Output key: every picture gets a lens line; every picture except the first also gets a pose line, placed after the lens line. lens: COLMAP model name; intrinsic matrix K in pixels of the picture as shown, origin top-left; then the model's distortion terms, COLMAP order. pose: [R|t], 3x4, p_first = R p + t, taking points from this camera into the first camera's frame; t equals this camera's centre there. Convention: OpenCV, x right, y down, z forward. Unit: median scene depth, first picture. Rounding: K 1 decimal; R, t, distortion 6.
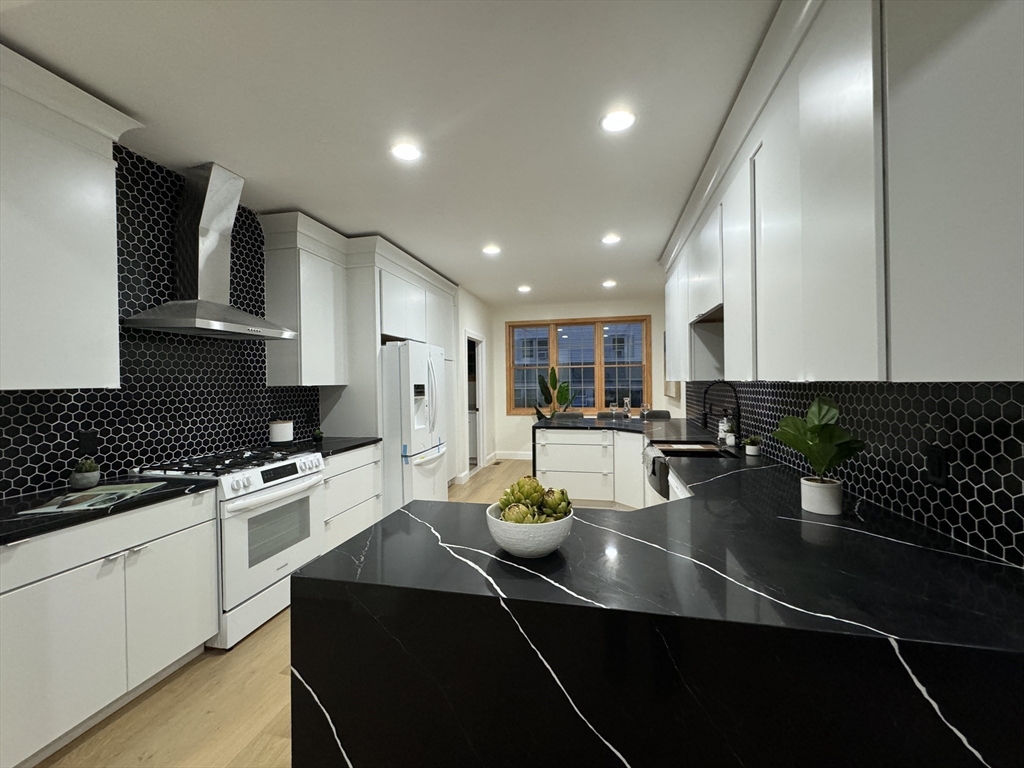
lens RADIAL K [[412.9, 0, 512.0], [0, 412.9, 384.0], [0, 0, 1]] dist [0.000198, -0.000106]
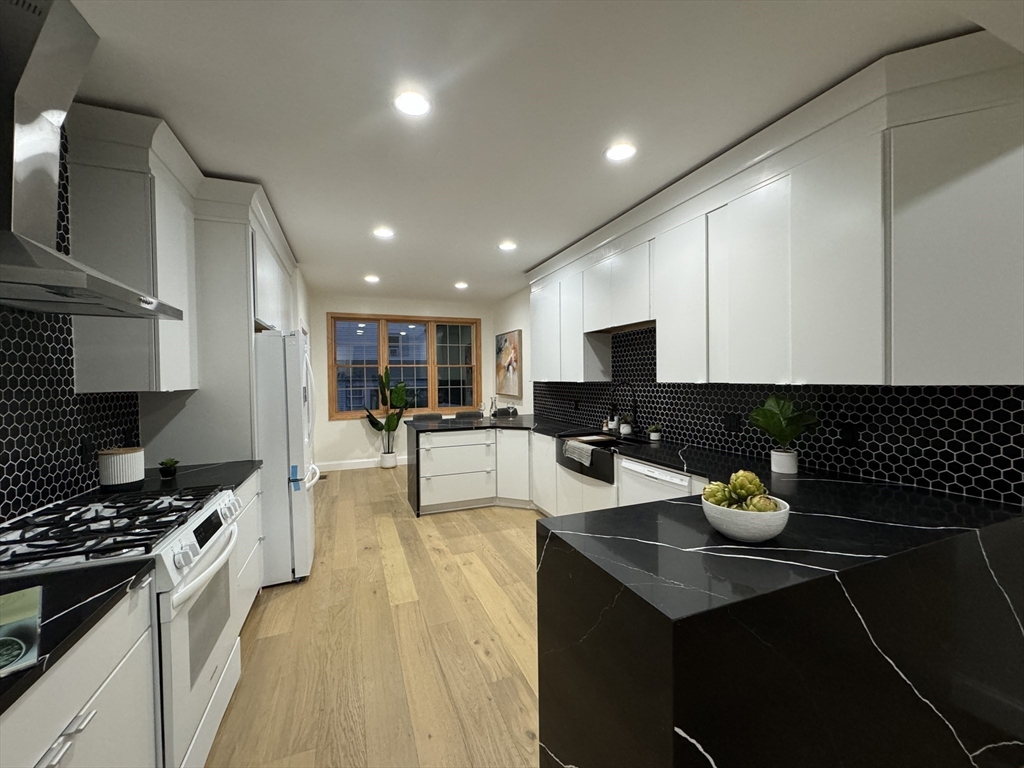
lens RADIAL K [[412.9, 0, 512.0], [0, 412.9, 384.0], [0, 0, 1]] dist [0.000198, -0.000106]
pose [[0.825405, -0.006477, 0.564504, -0.418096], [0.004432, 0.999978, 0.004993, -0.008202], [-0.564523, -0.001619, 0.825415, 0.159097]]
